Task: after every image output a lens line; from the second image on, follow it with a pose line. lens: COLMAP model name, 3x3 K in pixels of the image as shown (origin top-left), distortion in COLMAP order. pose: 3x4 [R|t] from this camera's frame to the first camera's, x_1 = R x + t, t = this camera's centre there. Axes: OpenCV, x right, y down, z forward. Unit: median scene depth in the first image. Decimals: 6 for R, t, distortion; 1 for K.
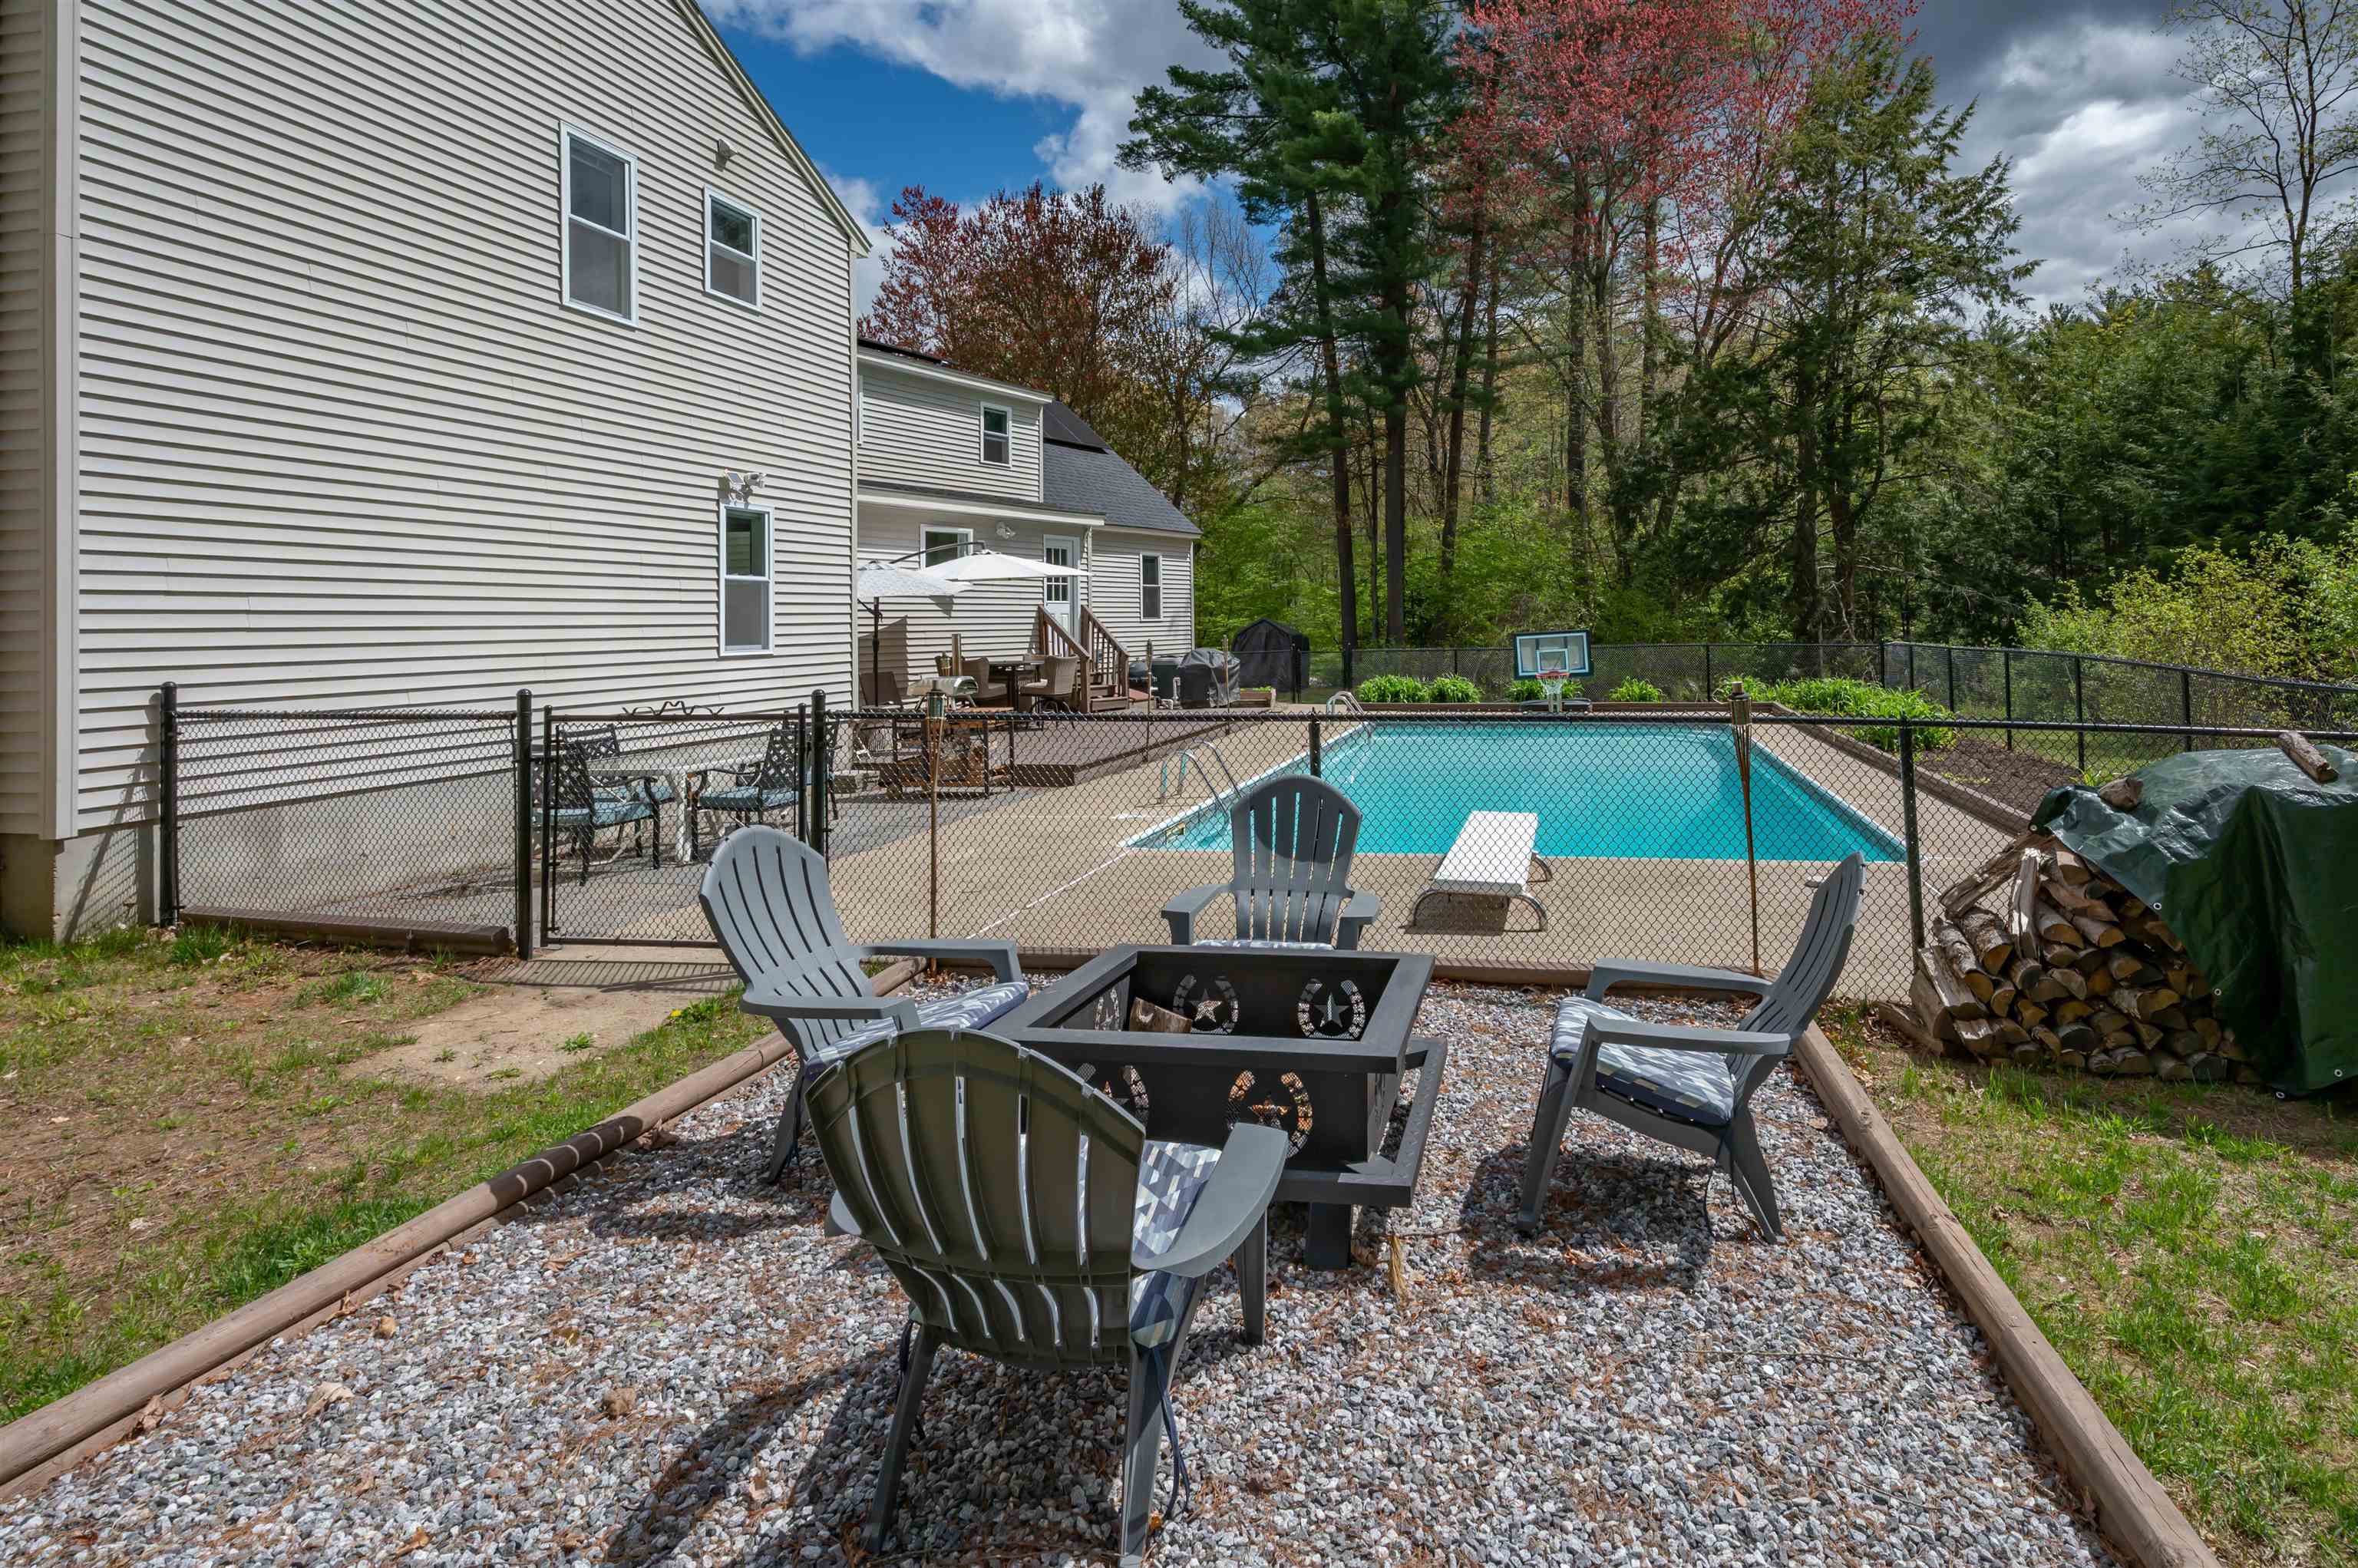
lens RADIAL K [[1200.7, 0, 1334.7], [0, 1200.7, 611.0], [0, 0, 1]] dist [-0.000112, -0.000021]
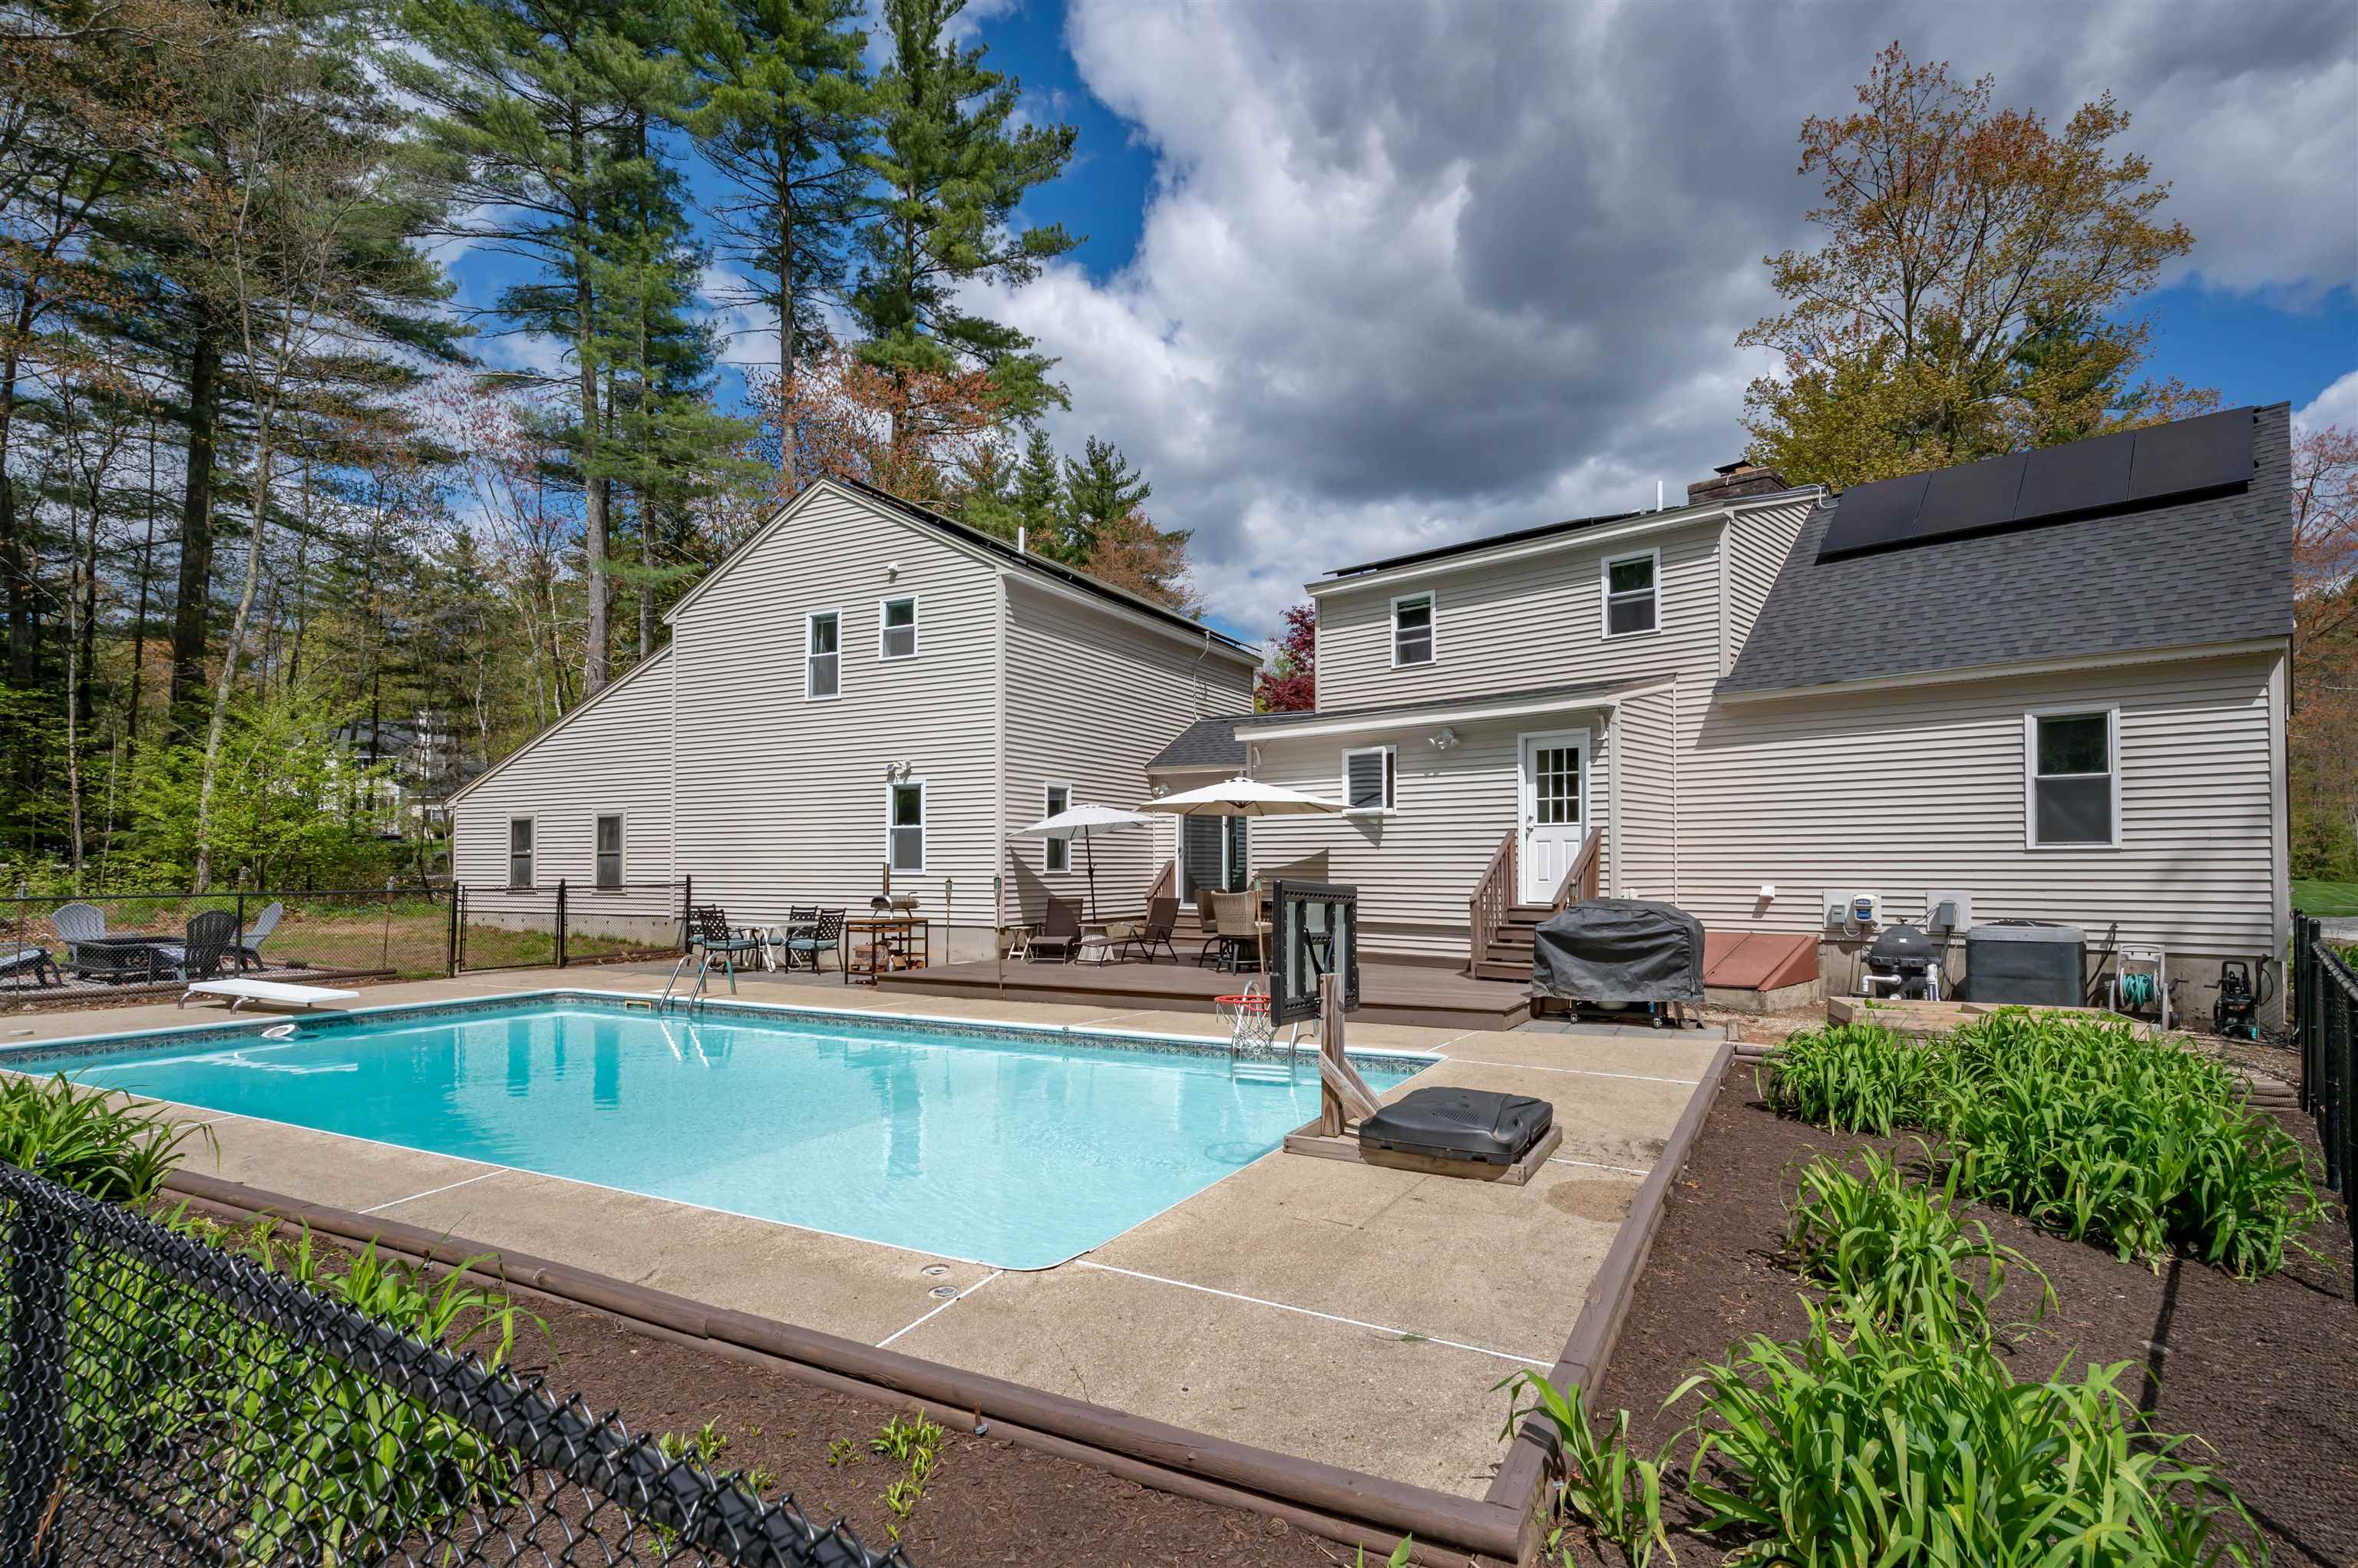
lens RADIAL K [[1170.4, 0, 1179.0], [0, 1170.4, 784.0], [0, 0, 1]] dist [0.022610, -0.032912]
pose [[-0.283345, -0.049602, -0.957734, 0.479323], [0.013426, 0.998359, -0.055678, 0.004132], [0.958924, -0.028634, -0.282214, 0.951107]]
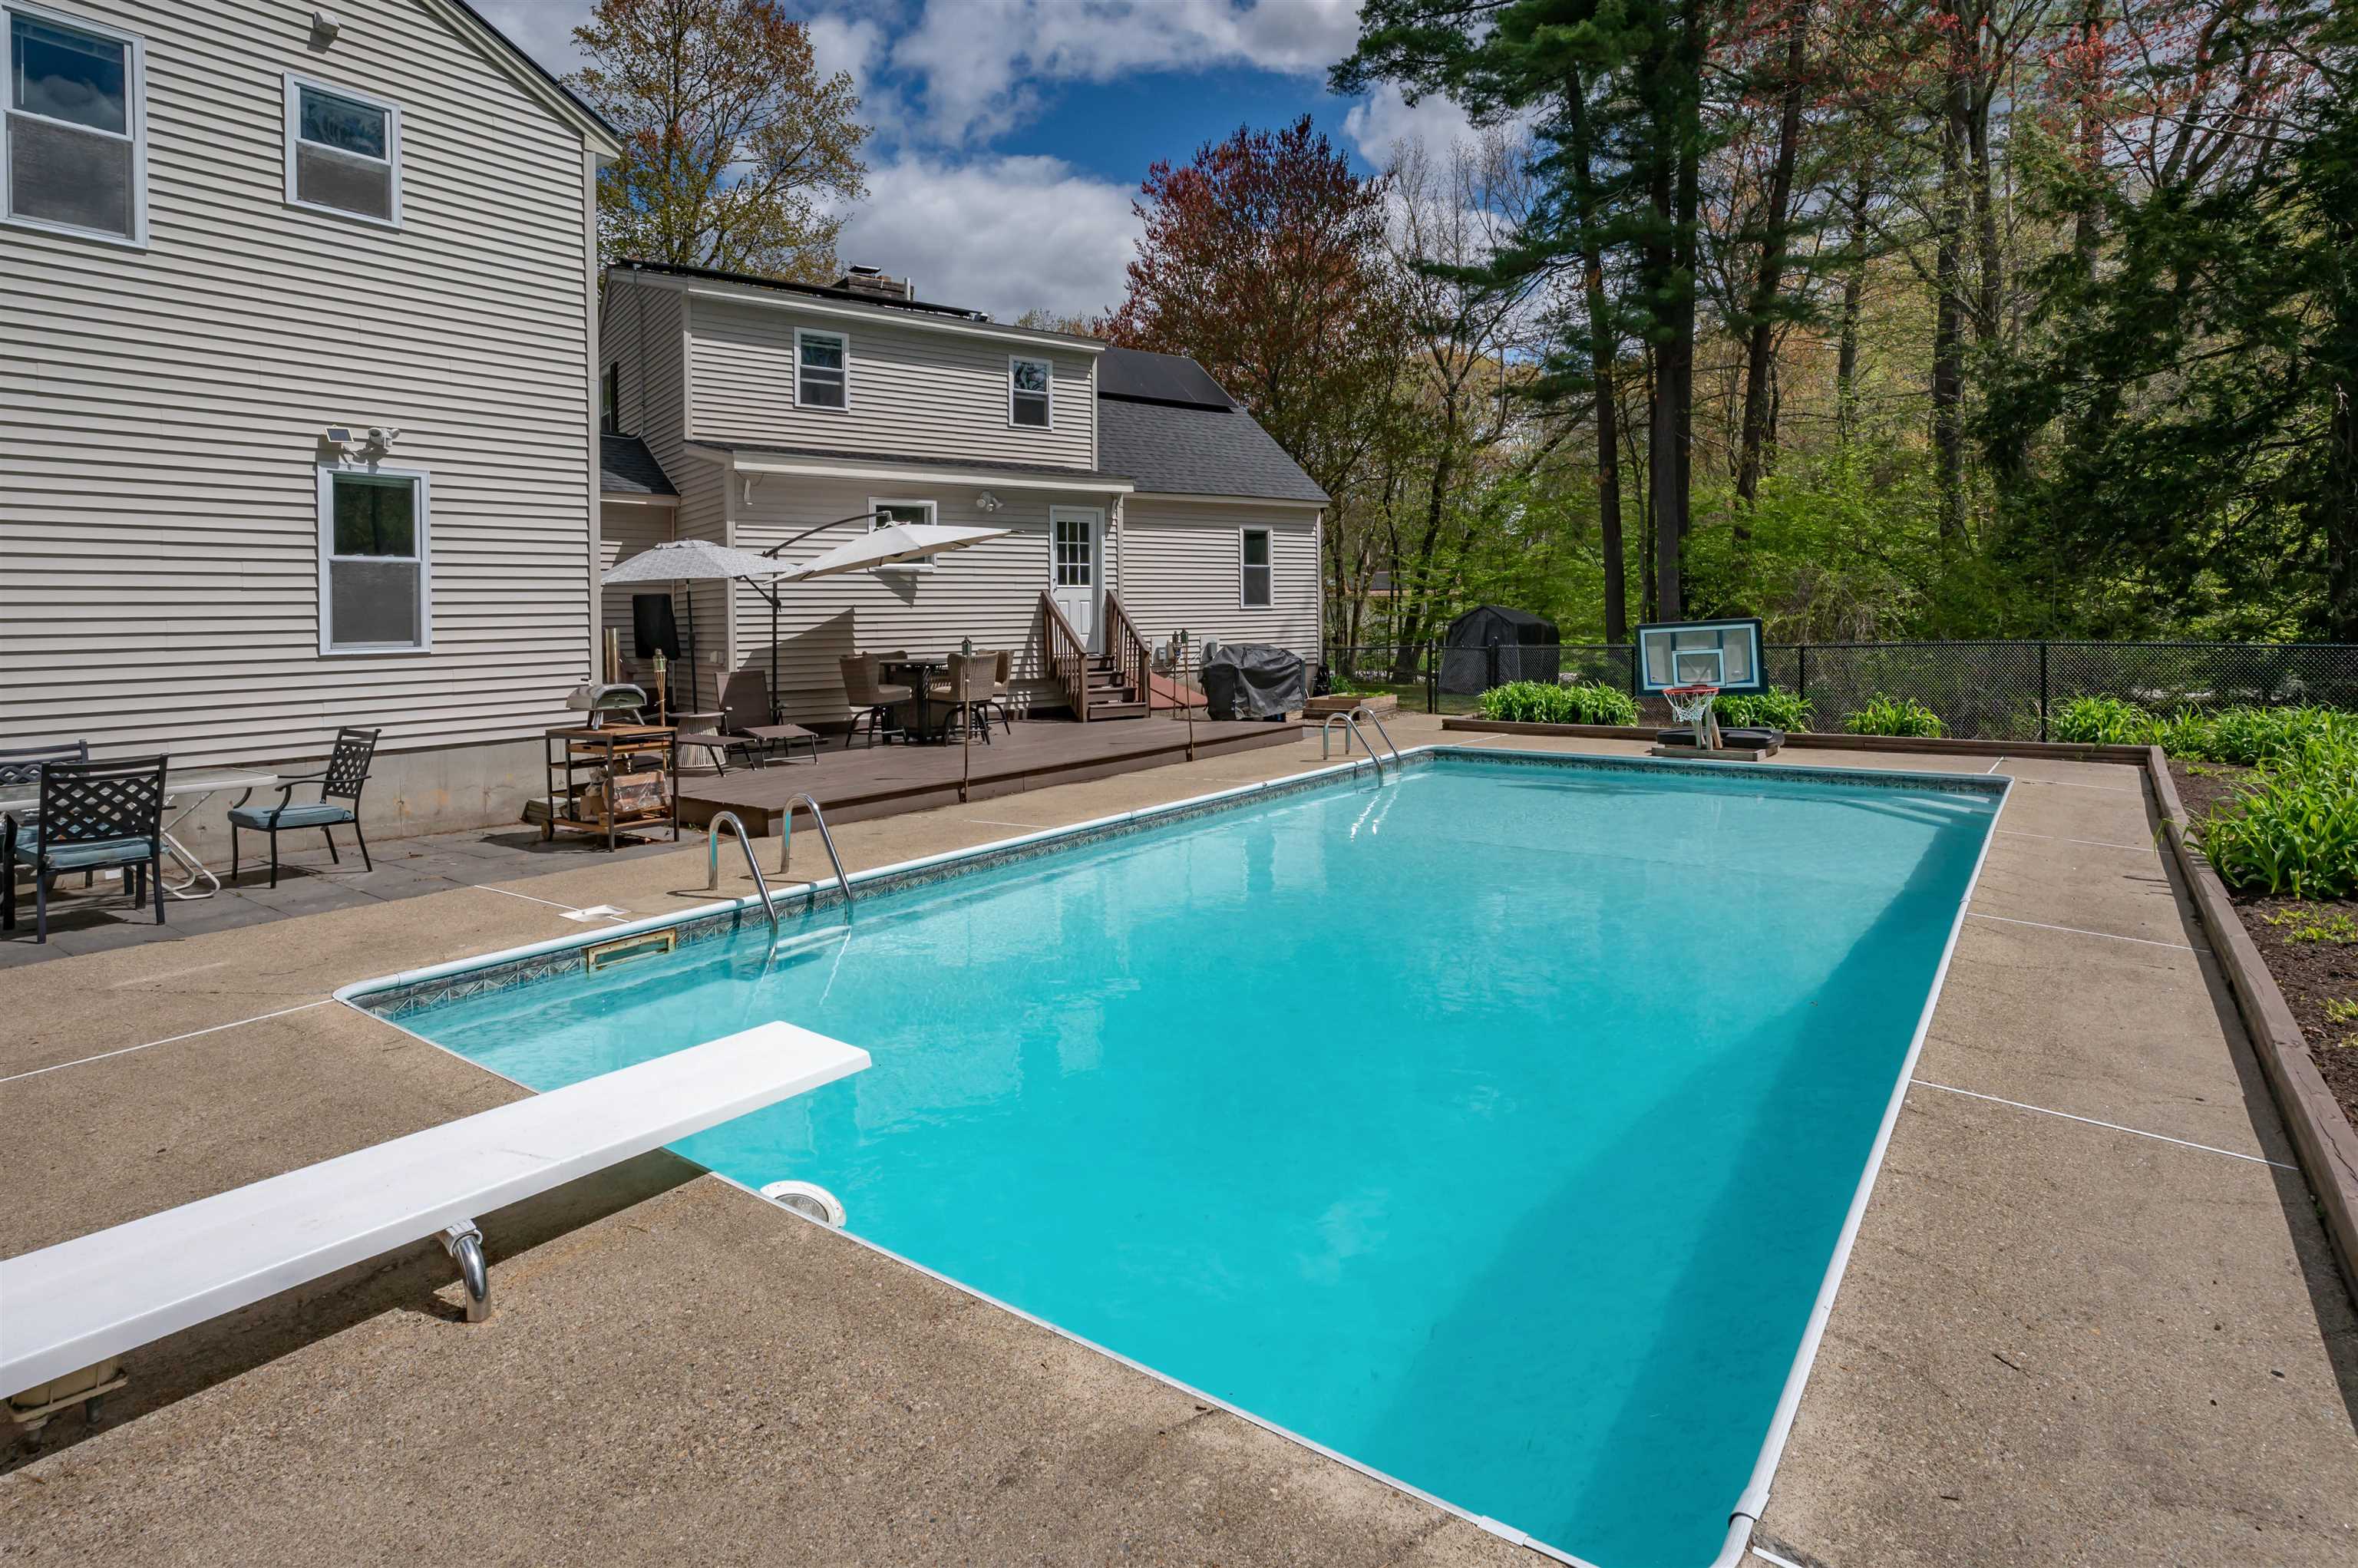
lens RADIAL K [[1198.7, 0, 1141.8], [0, 1198.7, 634.5], [0, 0, 1]] dist [0.002639, 0.000076]
pose [[0.892965, 0.008074, -0.450054, 0.180219], [0.005987, 0.999538, 0.029810, 0.001344], [0.450087, -0.029314, 0.892504, 0.269958]]
